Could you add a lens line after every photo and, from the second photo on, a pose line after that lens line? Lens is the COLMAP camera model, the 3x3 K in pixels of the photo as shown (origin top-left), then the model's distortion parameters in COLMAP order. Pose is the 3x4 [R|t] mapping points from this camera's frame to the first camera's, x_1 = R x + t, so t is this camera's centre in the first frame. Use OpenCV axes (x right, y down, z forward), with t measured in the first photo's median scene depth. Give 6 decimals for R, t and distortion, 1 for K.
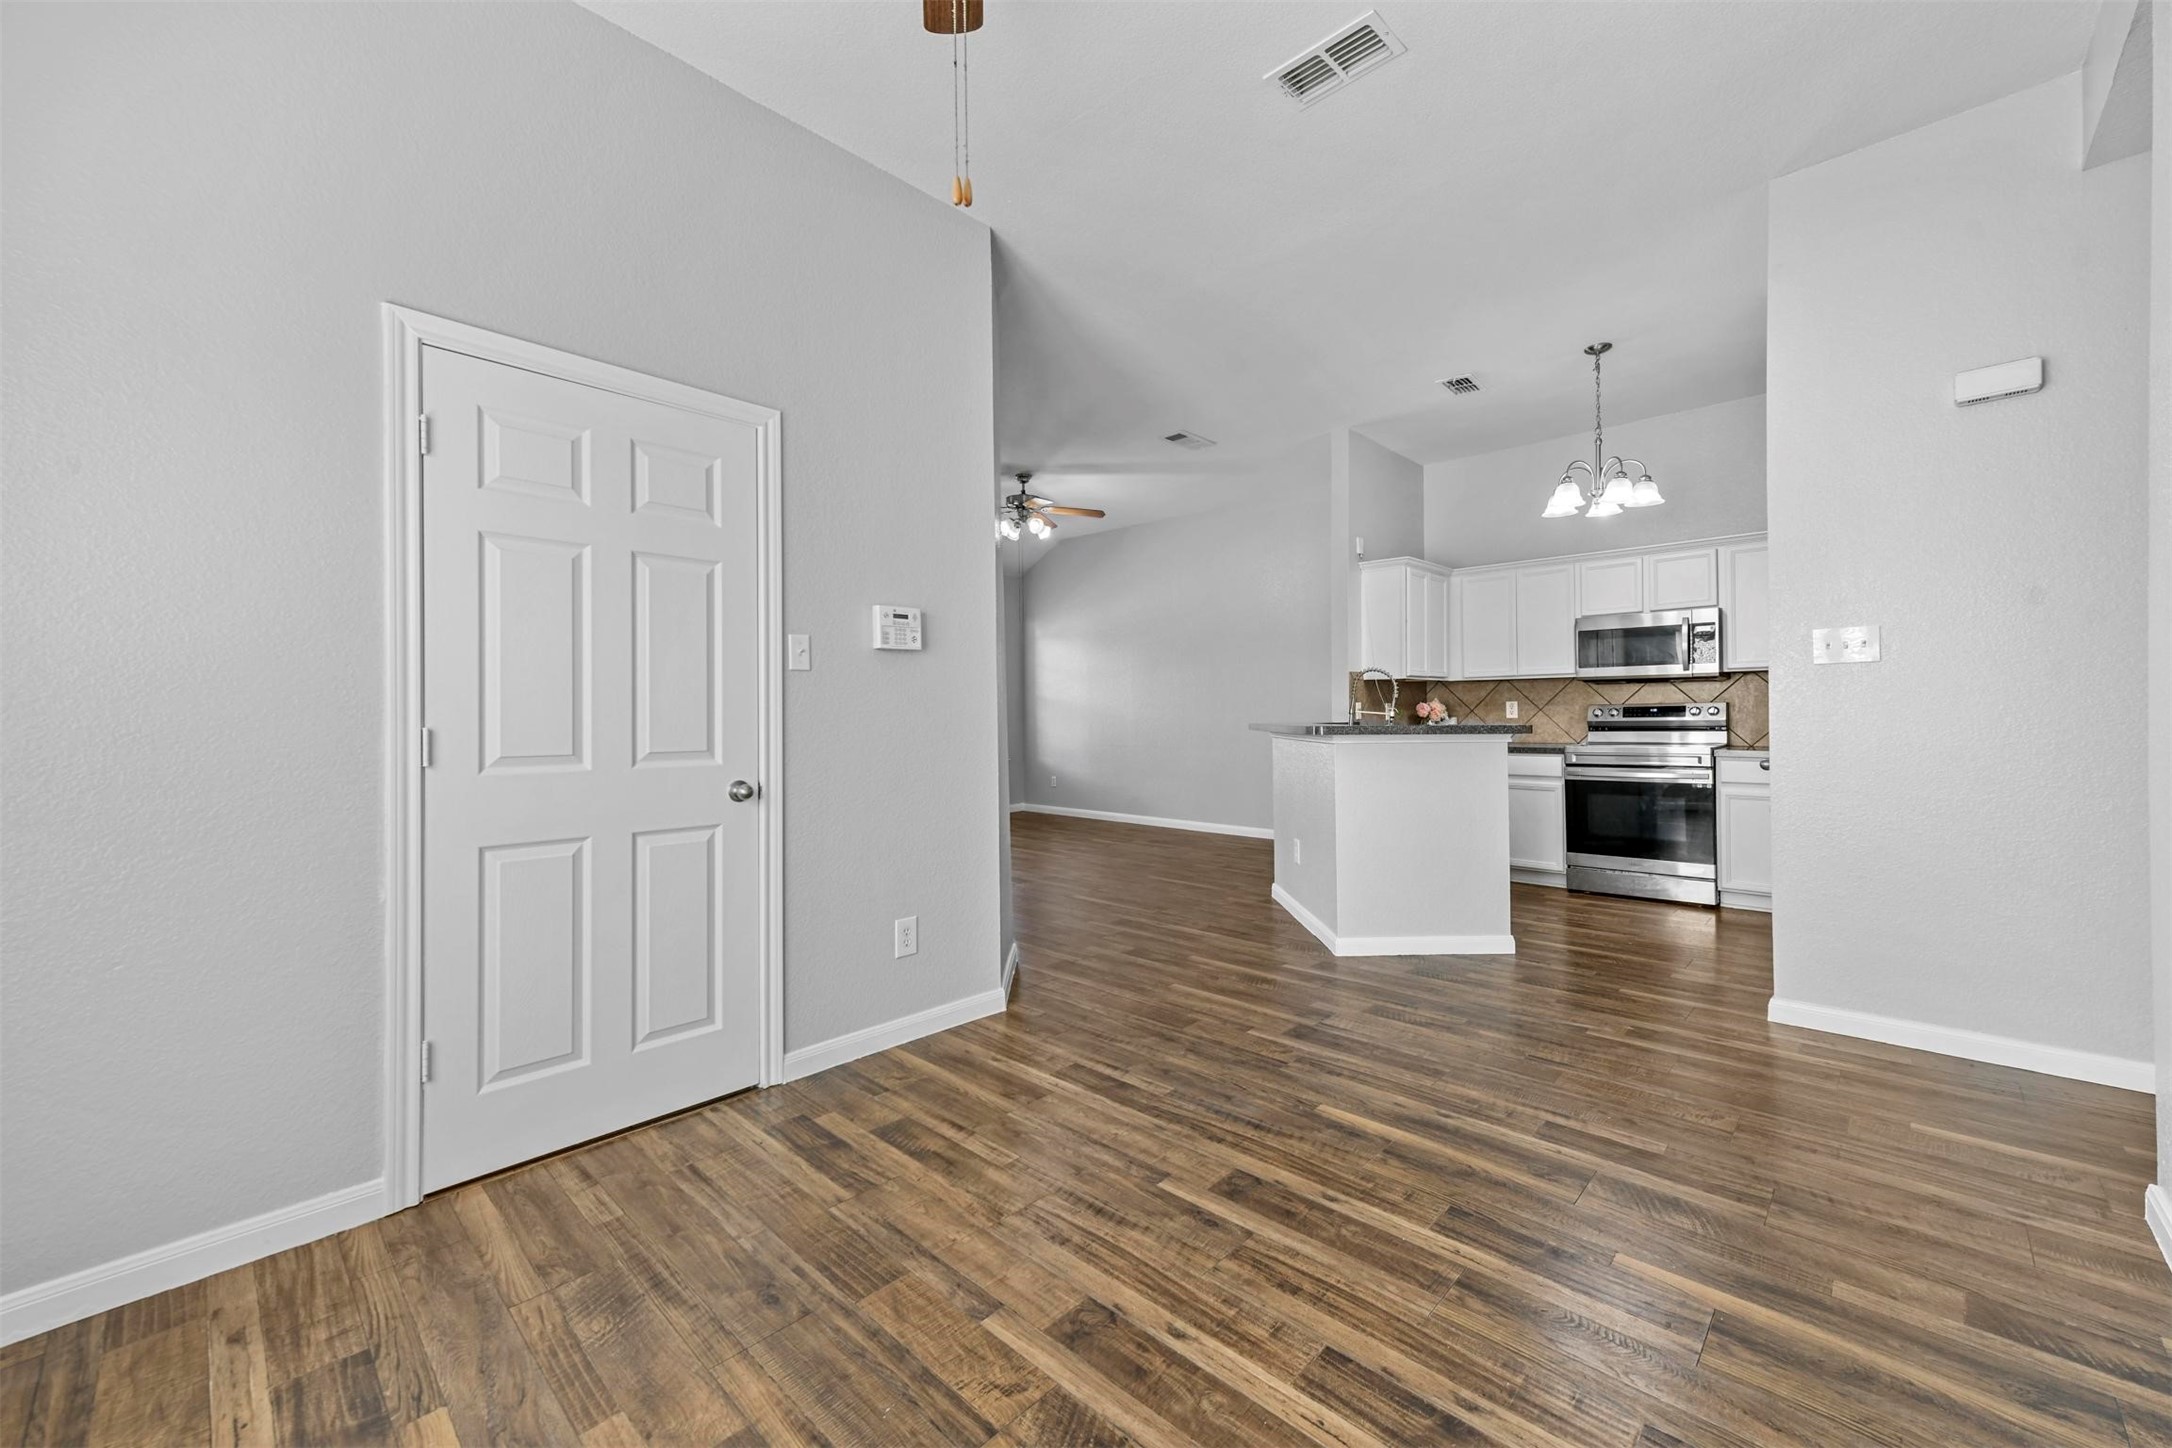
lens RADIAL K [[848.4, 0, 1103.4], [0, 848.4, 710.0], [0, 0, 1]] dist [0.017779, -0.001297]
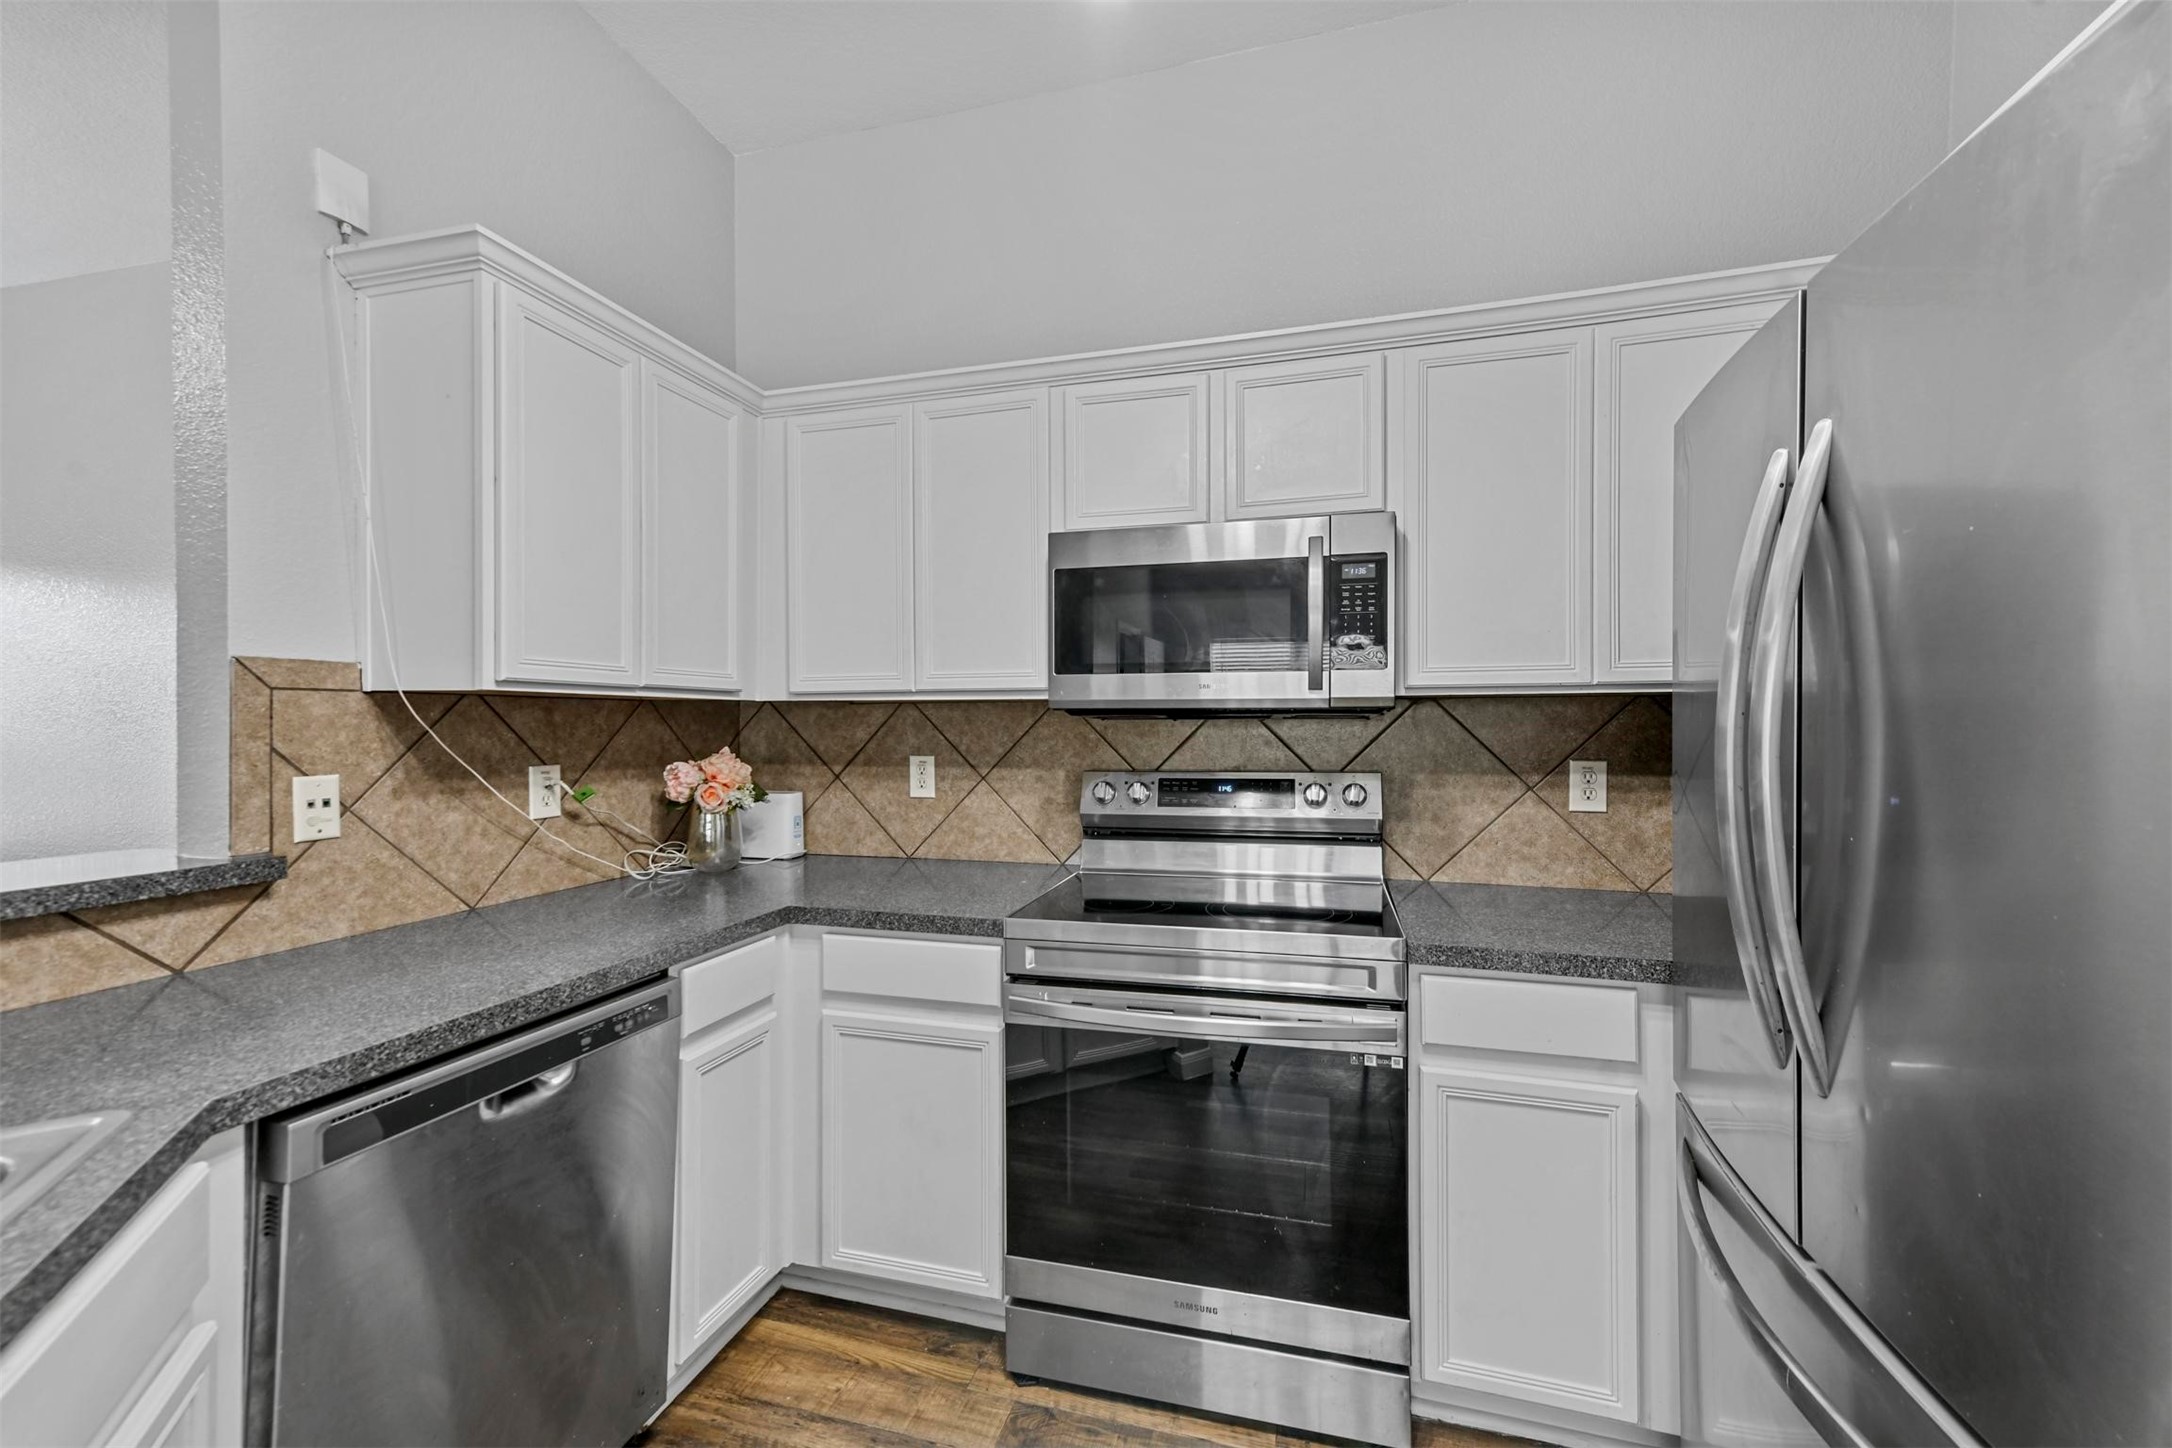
lens RADIAL K [[848.4, 0, 1093.5], [0, 848.4, 719.1], [0, 0, 1]] dist [0.017779, -0.001297]
pose [[0.885191, 0.010547, 0.465109, 0.414730], [-0.010812, 0.999939, -0.002099, -0.030755], [-0.465103, -0.003170, 0.885251, 0.693438]]
